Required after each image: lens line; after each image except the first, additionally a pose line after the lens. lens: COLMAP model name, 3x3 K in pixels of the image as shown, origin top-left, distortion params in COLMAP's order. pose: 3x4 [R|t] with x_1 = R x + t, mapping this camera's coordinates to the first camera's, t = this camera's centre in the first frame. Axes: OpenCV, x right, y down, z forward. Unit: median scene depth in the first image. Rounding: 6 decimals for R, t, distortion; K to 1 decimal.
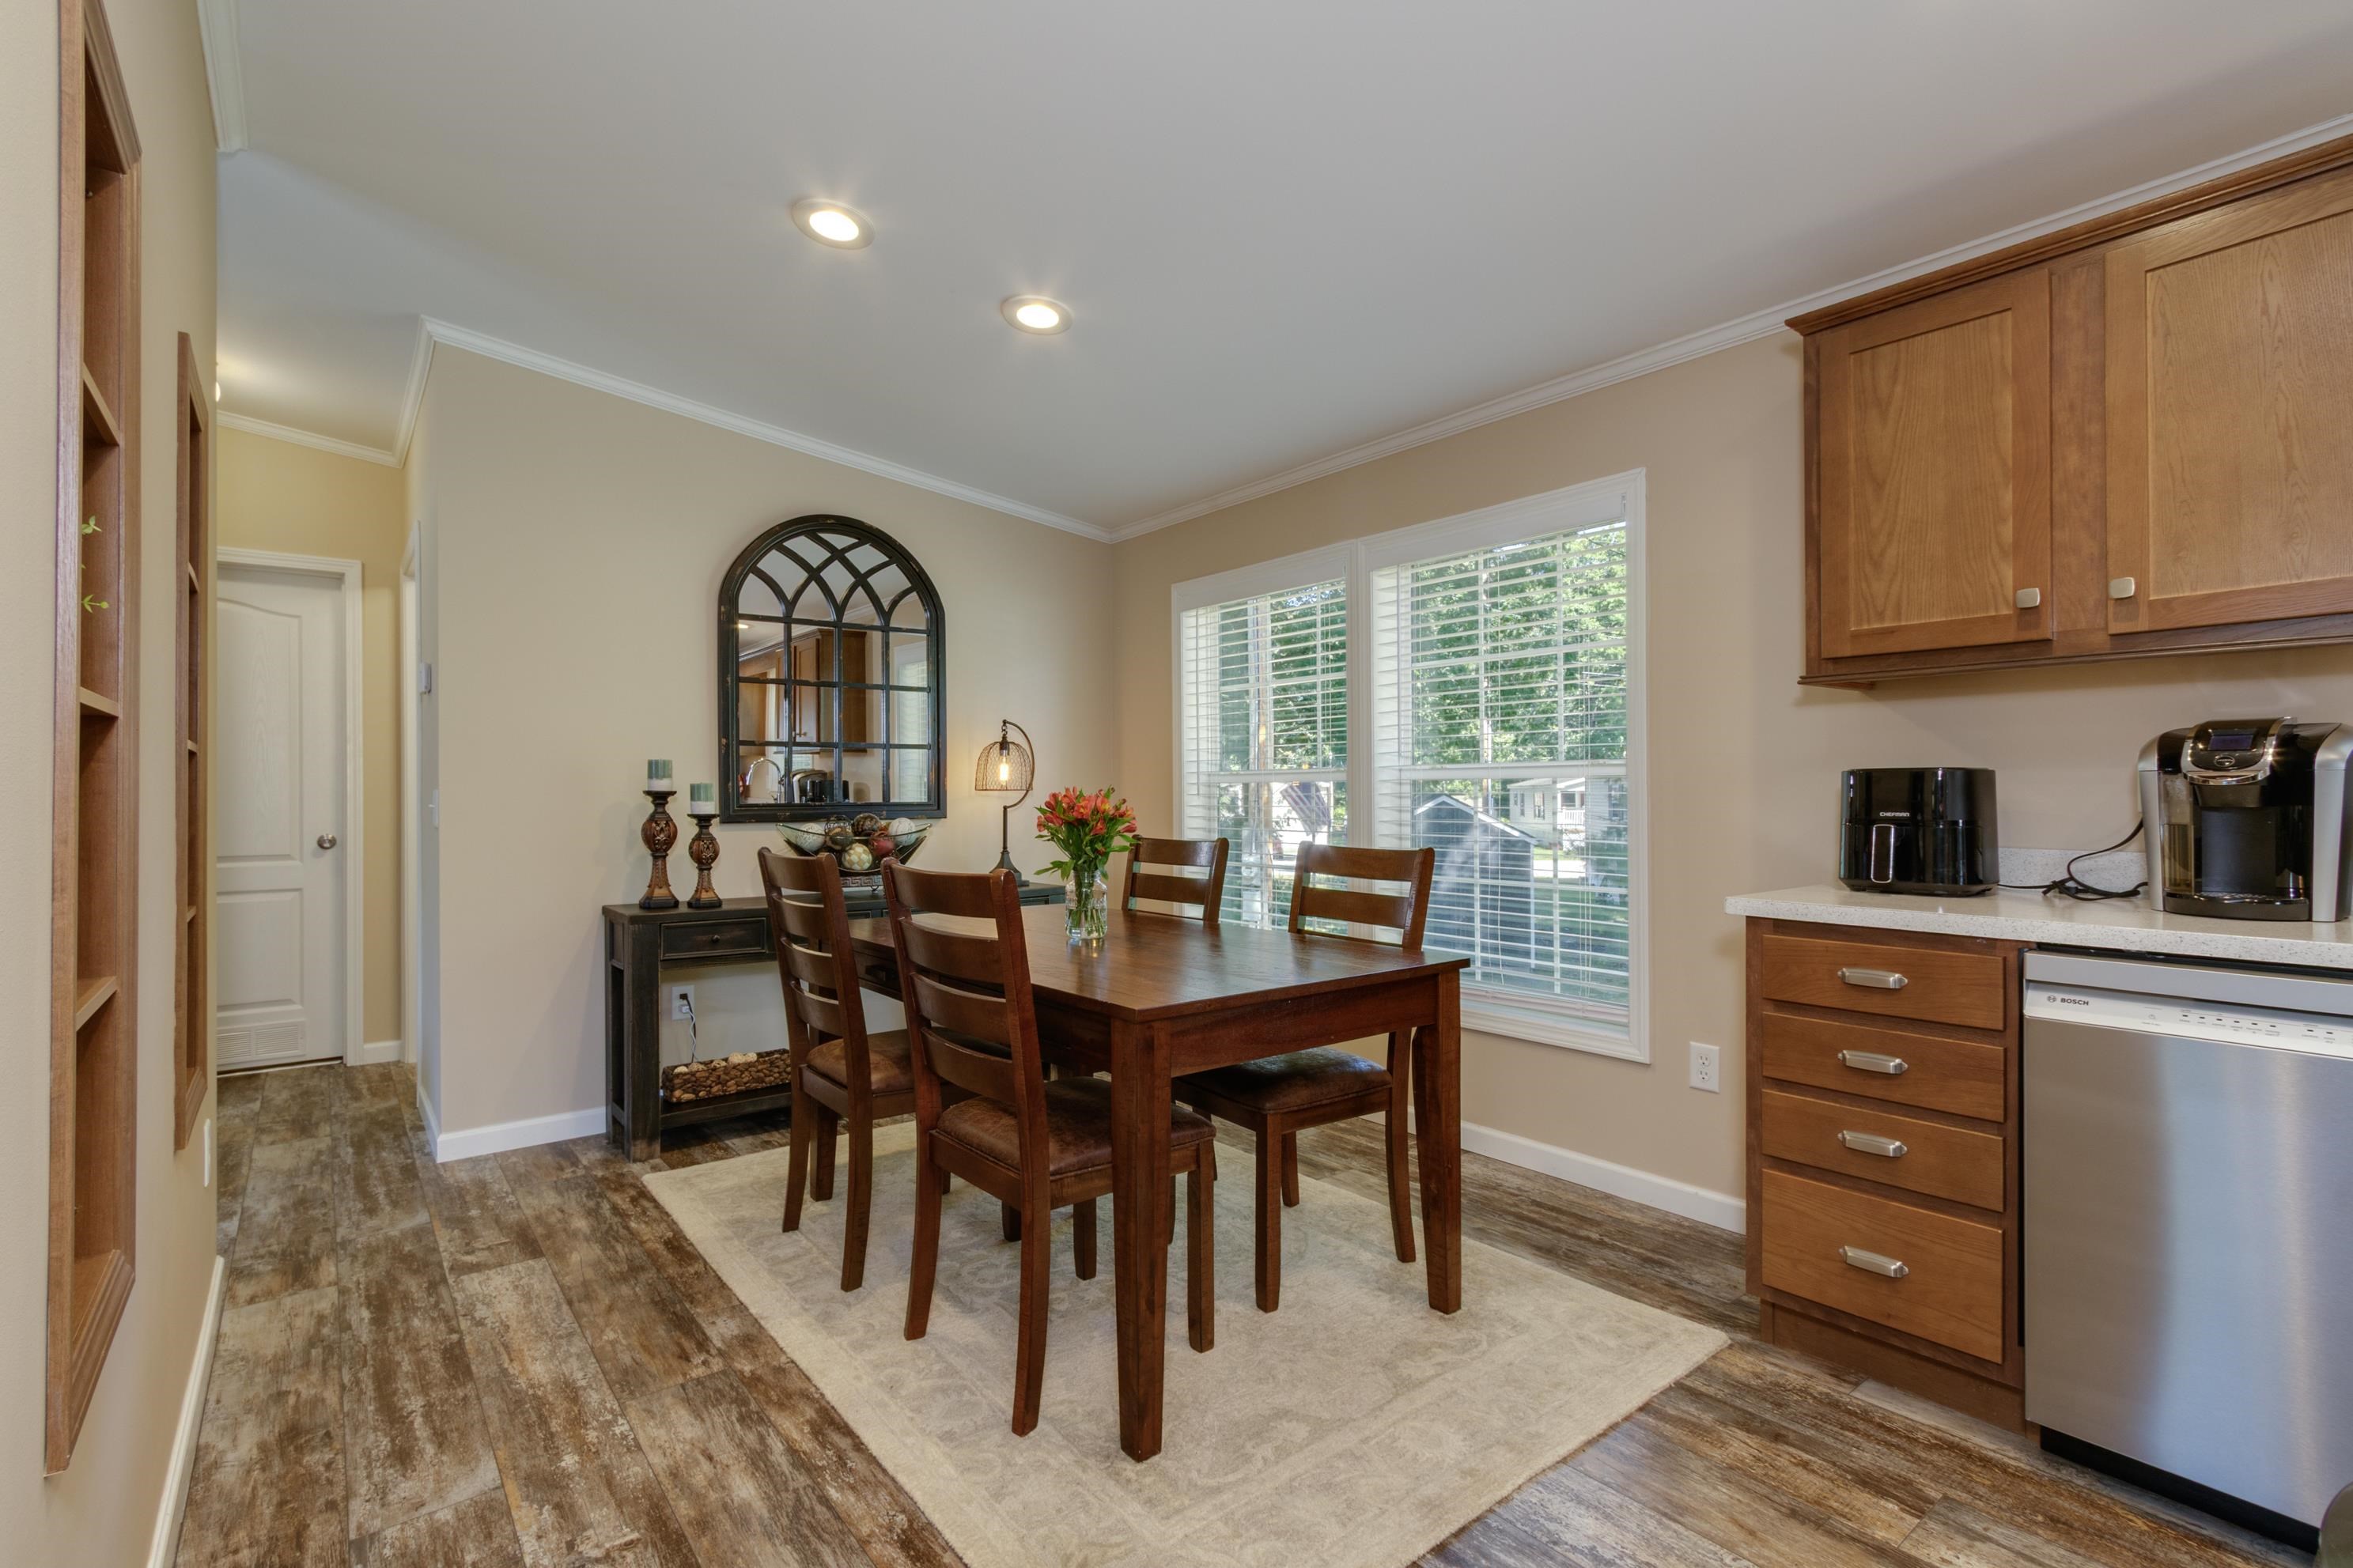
lens RADIAL K [[1083.4, 0, 1110.2], [0, 1083.4, 785.0], [0, 0, 1]] dist [0.000087, 0.001454]
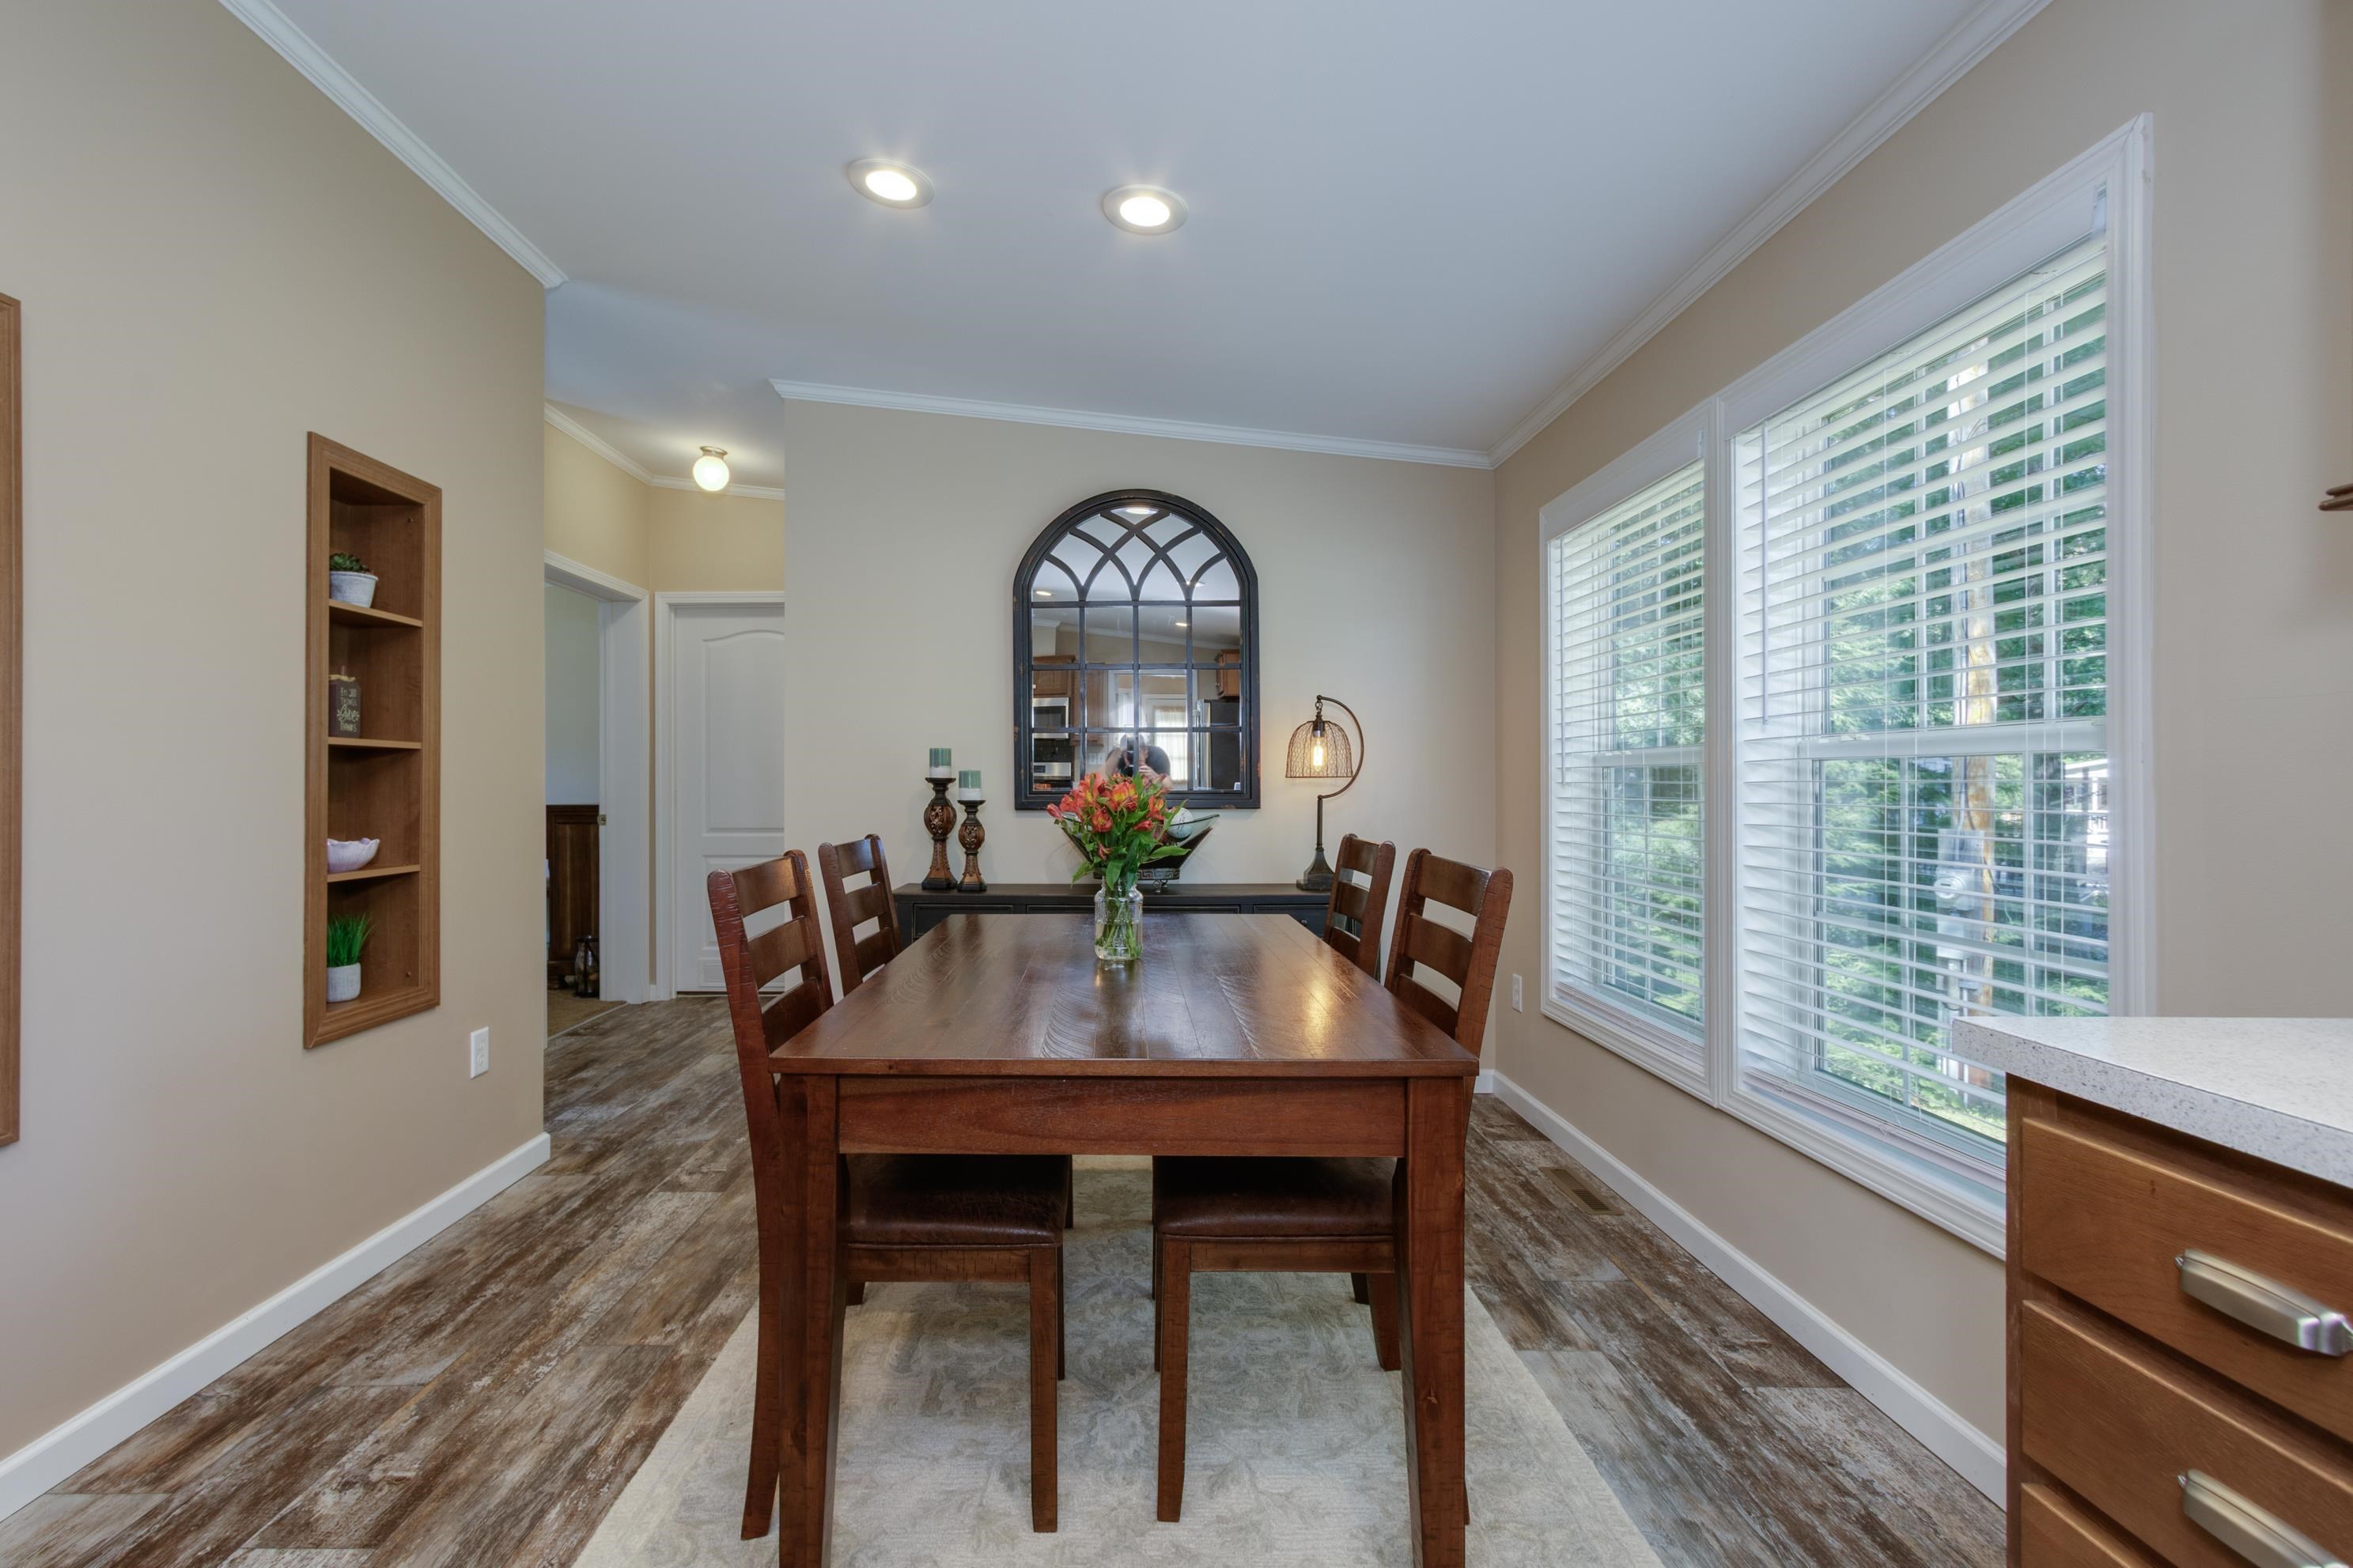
lens RADIAL K [[1067.2, 0, 1093.3], [0, 1067.2, 779.4], [0, 0, 1]] dist [0.002784, 0.000413]
pose [[0.791019, 0.001562, -0.611789, 0.416678], [0.002511, 0.999980, 0.005799, 0.001499], [0.611786, -0.006123, 0.791000, 0.328181]]
